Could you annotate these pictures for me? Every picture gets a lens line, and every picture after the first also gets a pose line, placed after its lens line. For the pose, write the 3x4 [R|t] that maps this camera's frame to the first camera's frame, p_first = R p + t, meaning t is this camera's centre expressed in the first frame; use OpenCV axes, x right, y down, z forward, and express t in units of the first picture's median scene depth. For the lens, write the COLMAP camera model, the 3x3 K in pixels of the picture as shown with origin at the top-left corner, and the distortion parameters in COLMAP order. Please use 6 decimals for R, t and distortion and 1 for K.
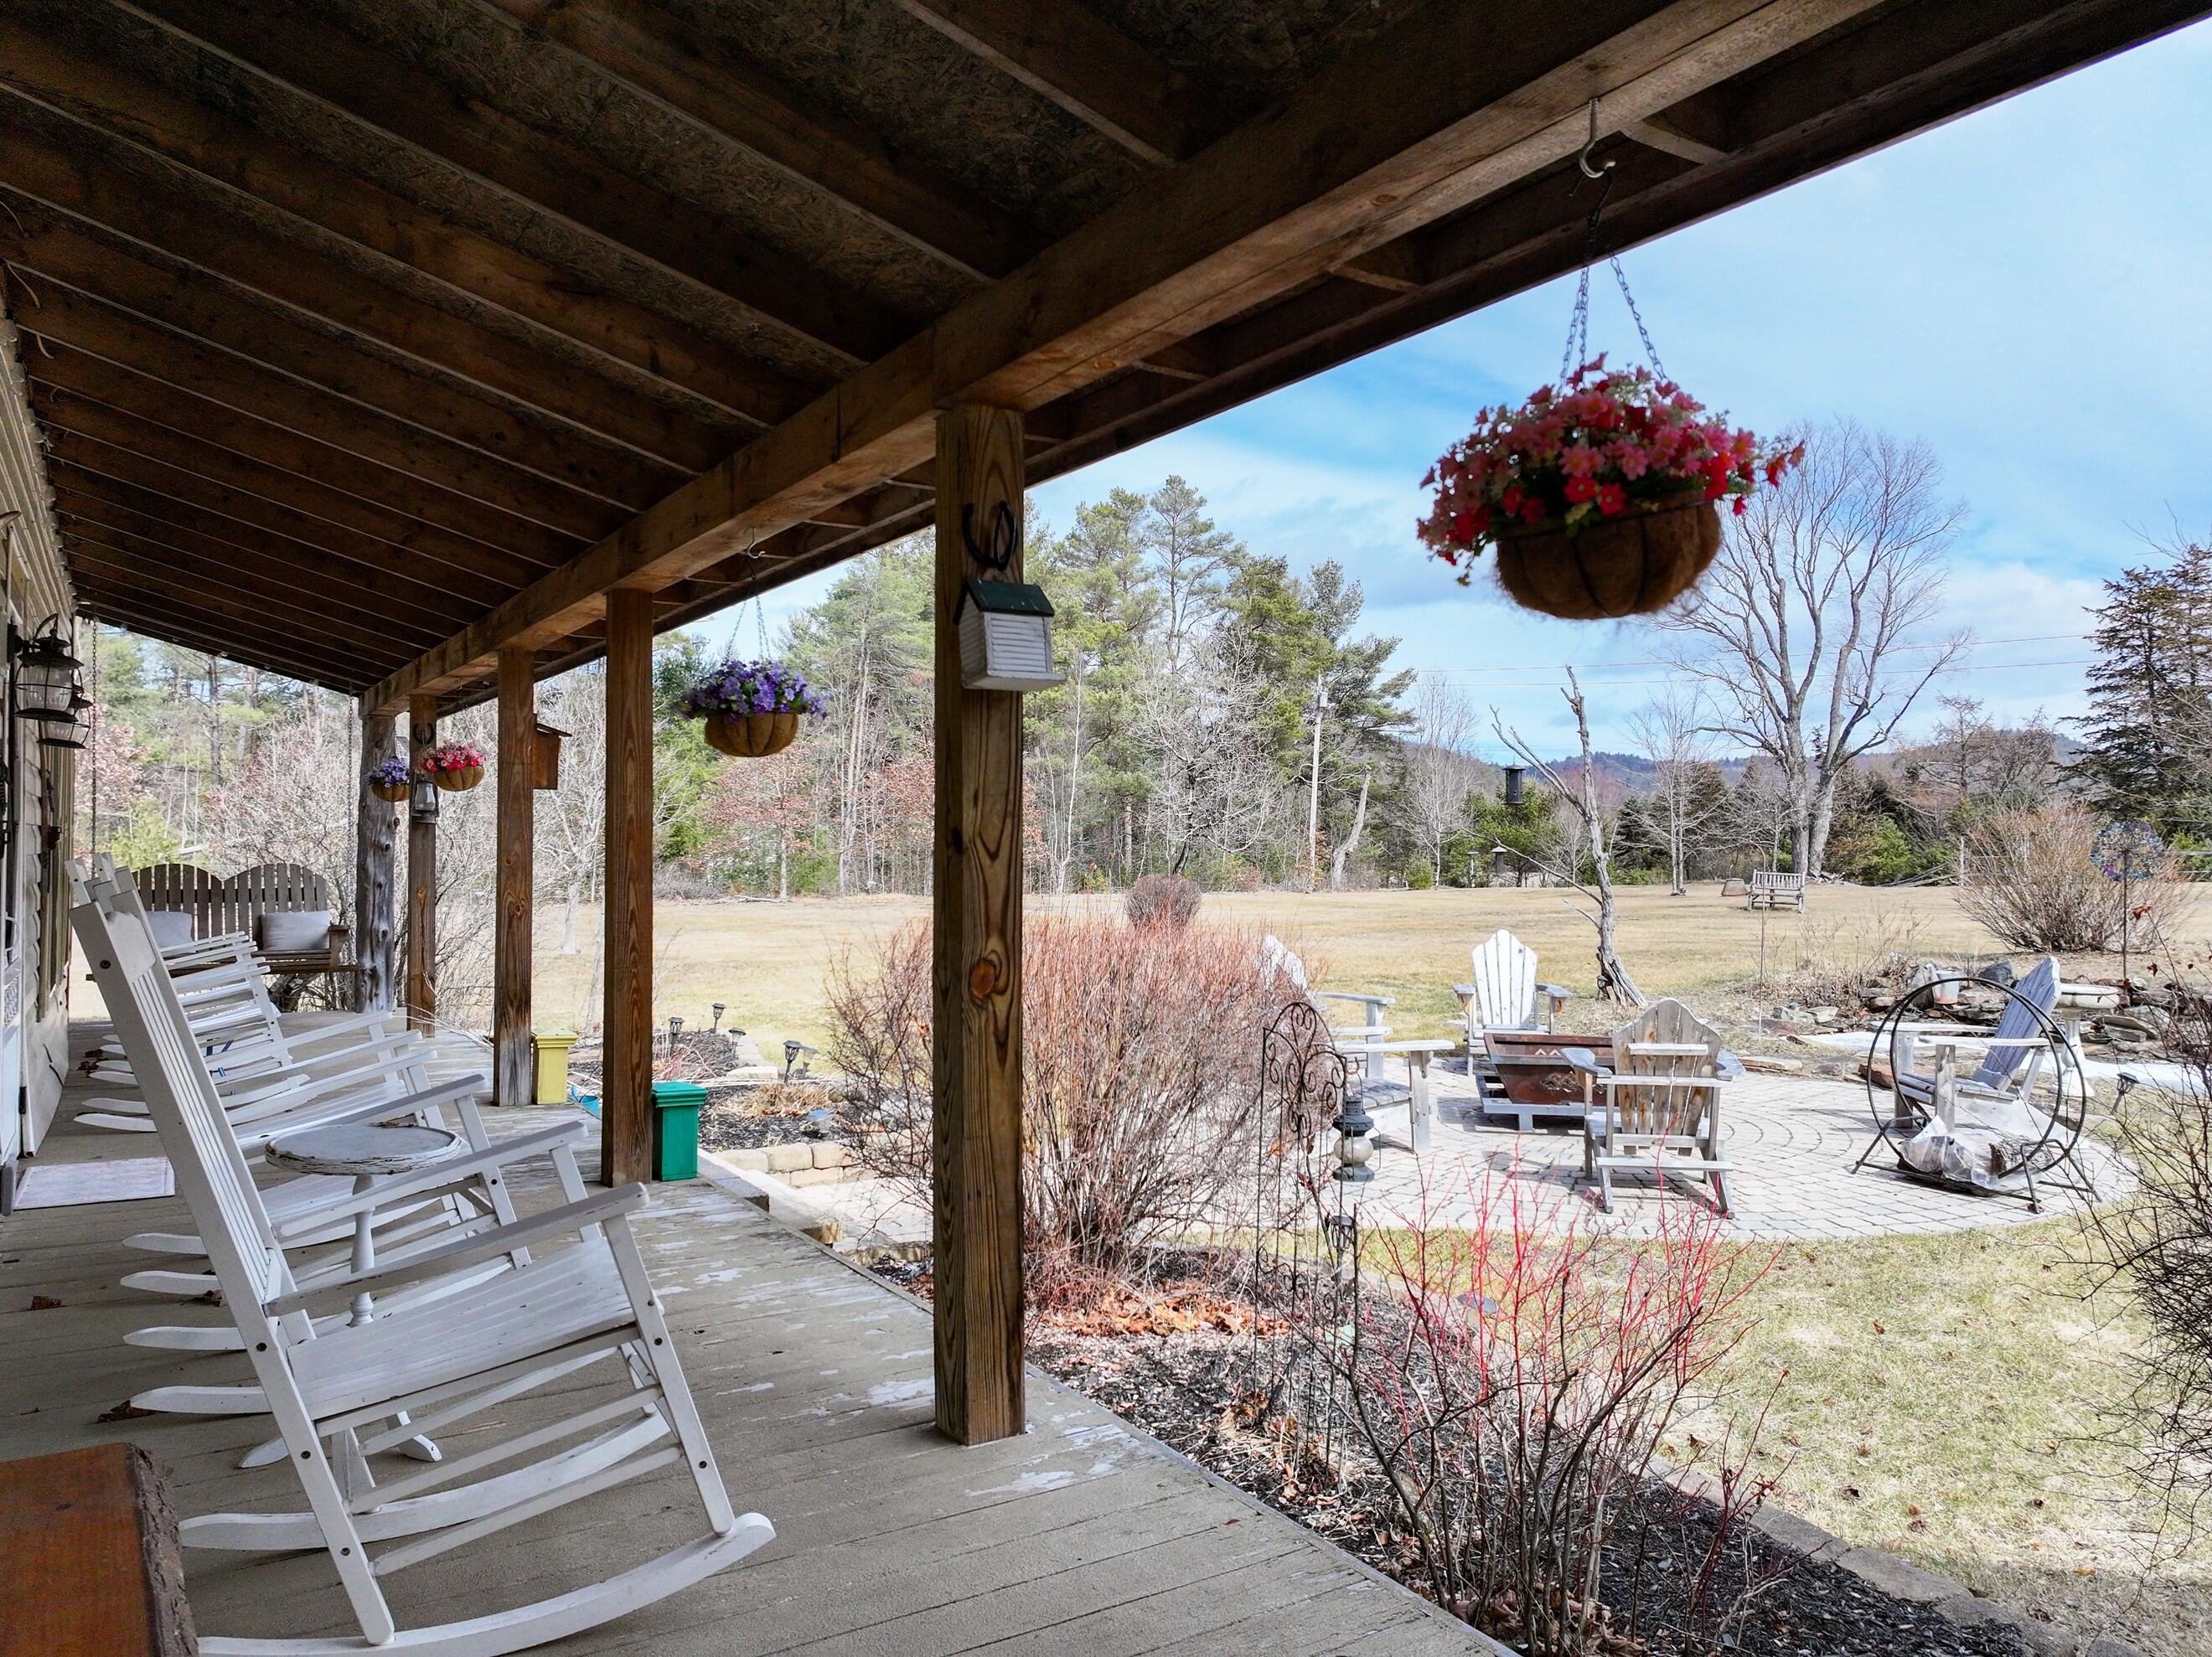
lens RADIAL K [[1564.9, 0, 1108.0], [0, 1564.9, 835.9], [0, 0, 1]] dist [-0.002683, 0.022131]
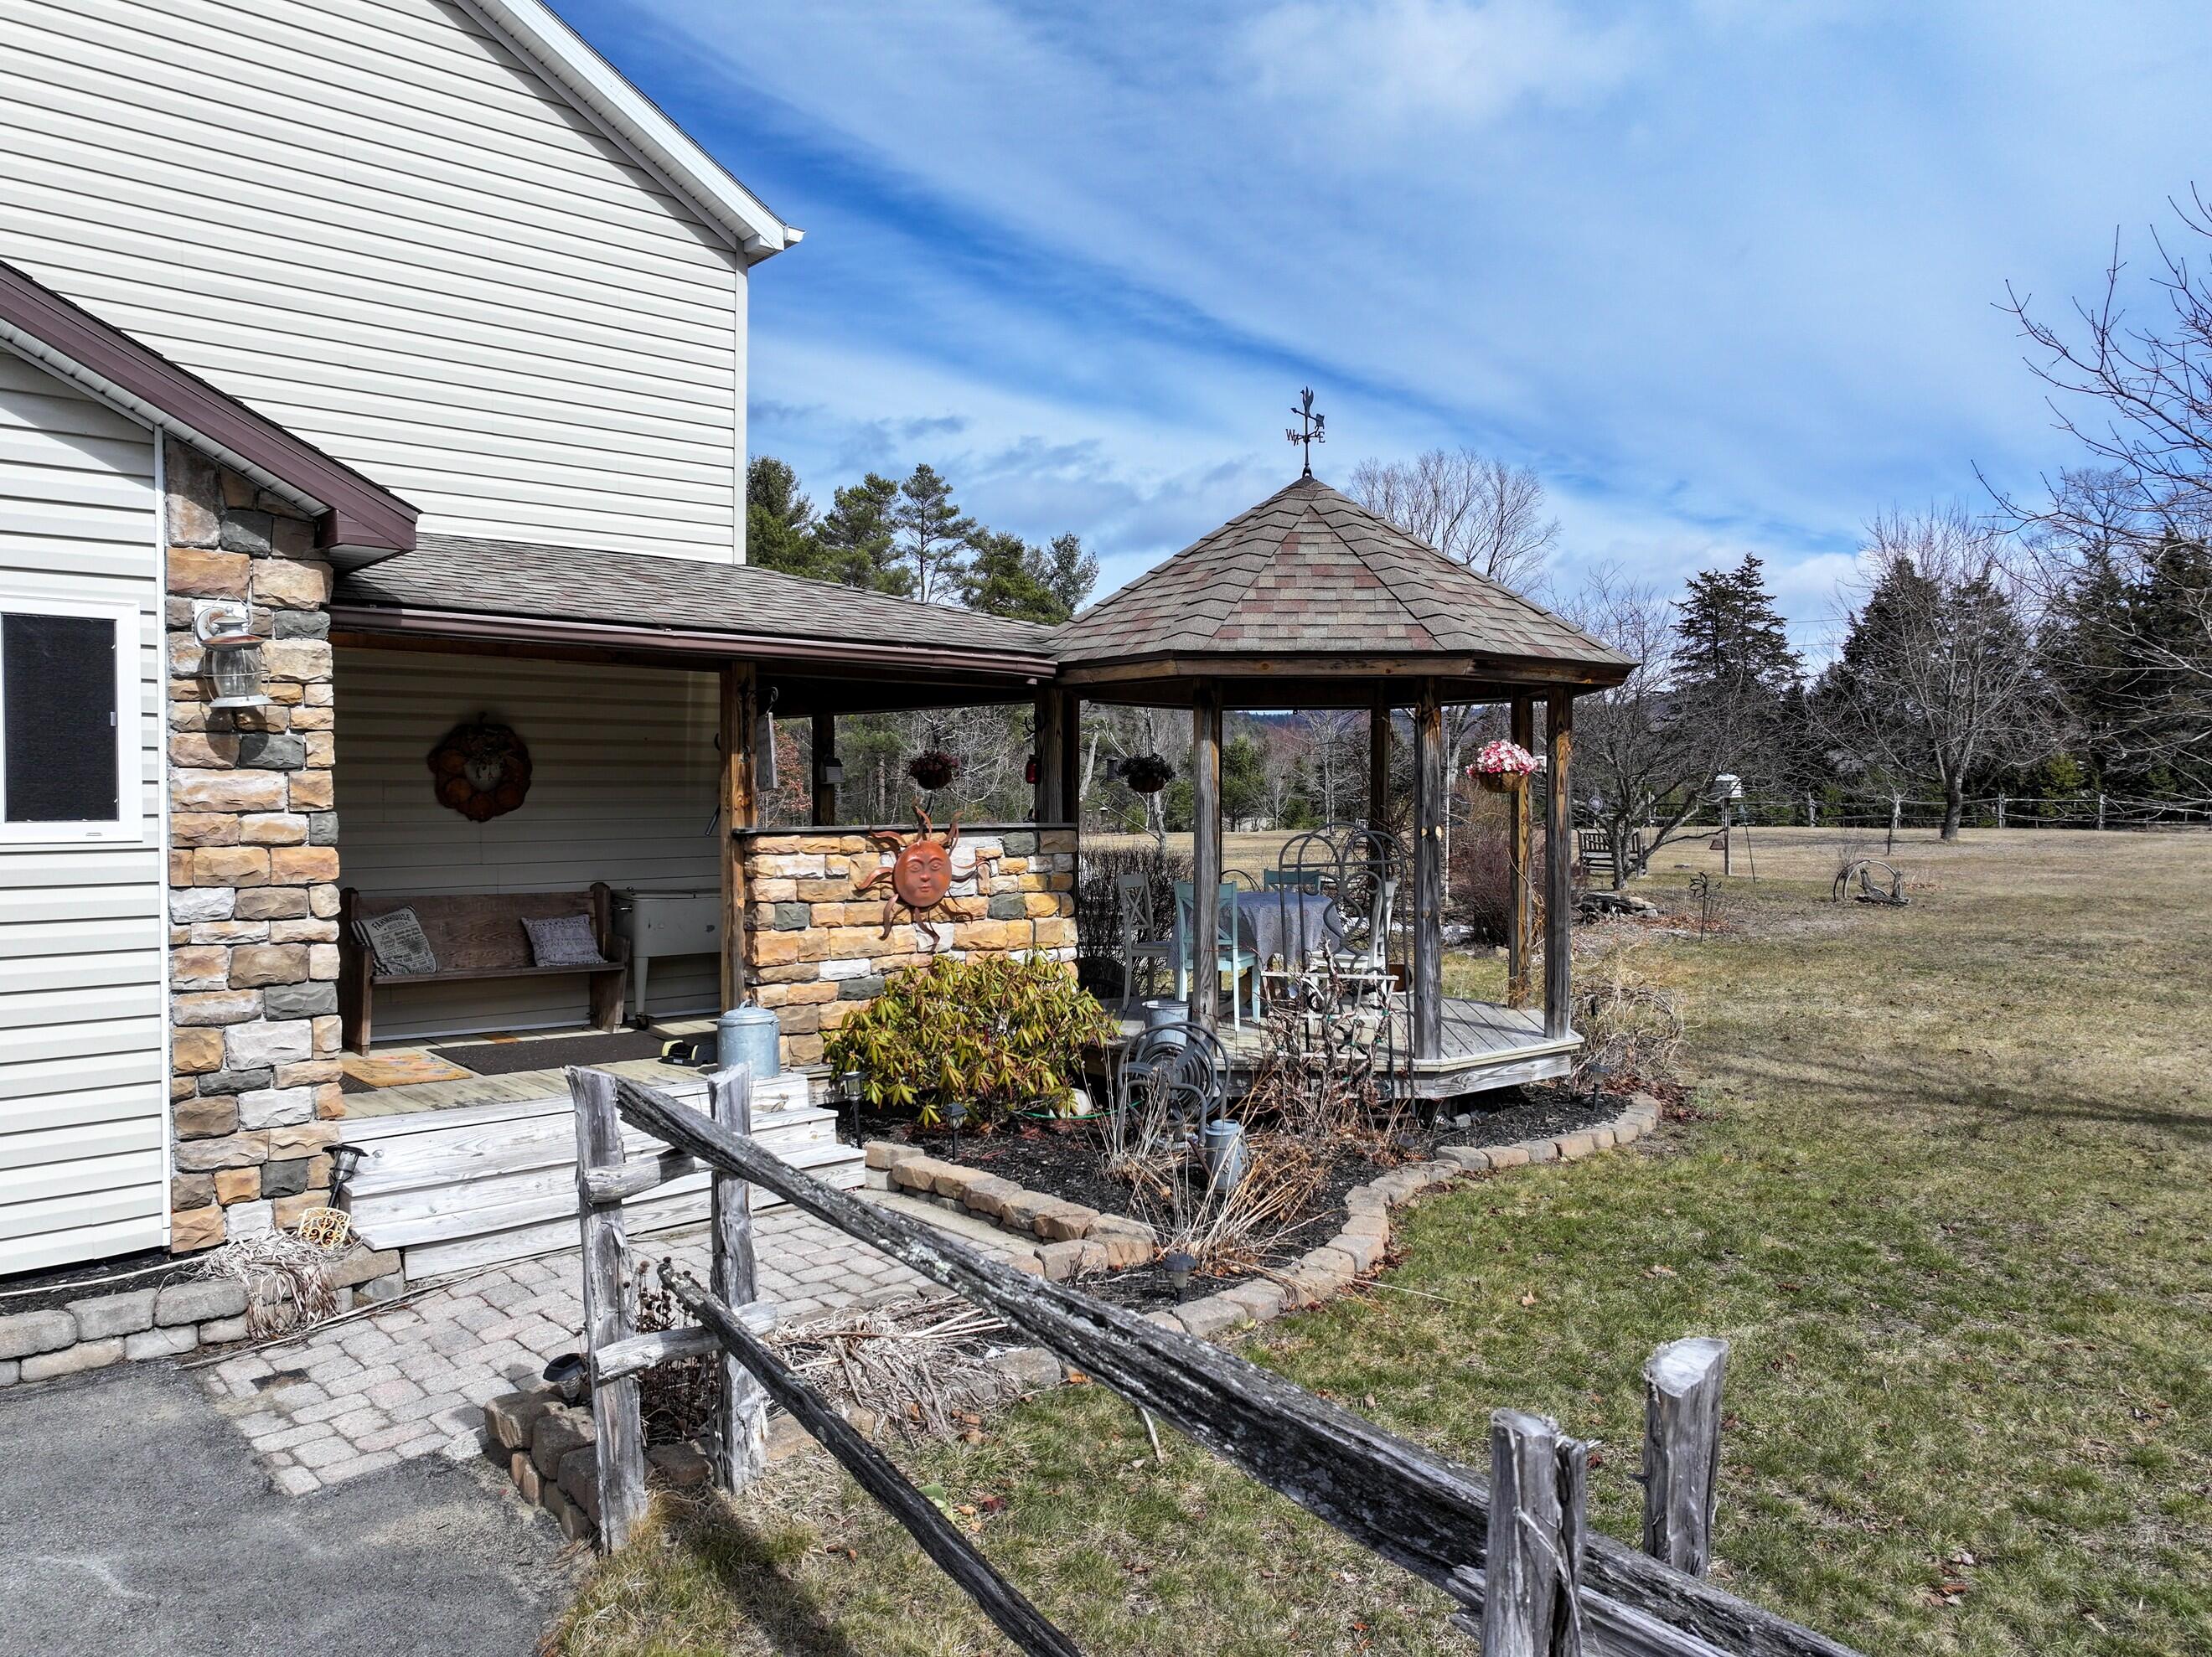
lens RADIAL K [[1564.9, 0, 1100.2], [0, 1564.9, 824.8], [0, 0, 1]] dist [-0.002683, 0.022131]
pose [[0.988945, -0.001957, 0.148269, 0.001107], [-0.002188, 0.999611, 0.027787, -0.004174], [-0.148265, -0.027804, 0.988557, -0.133562]]
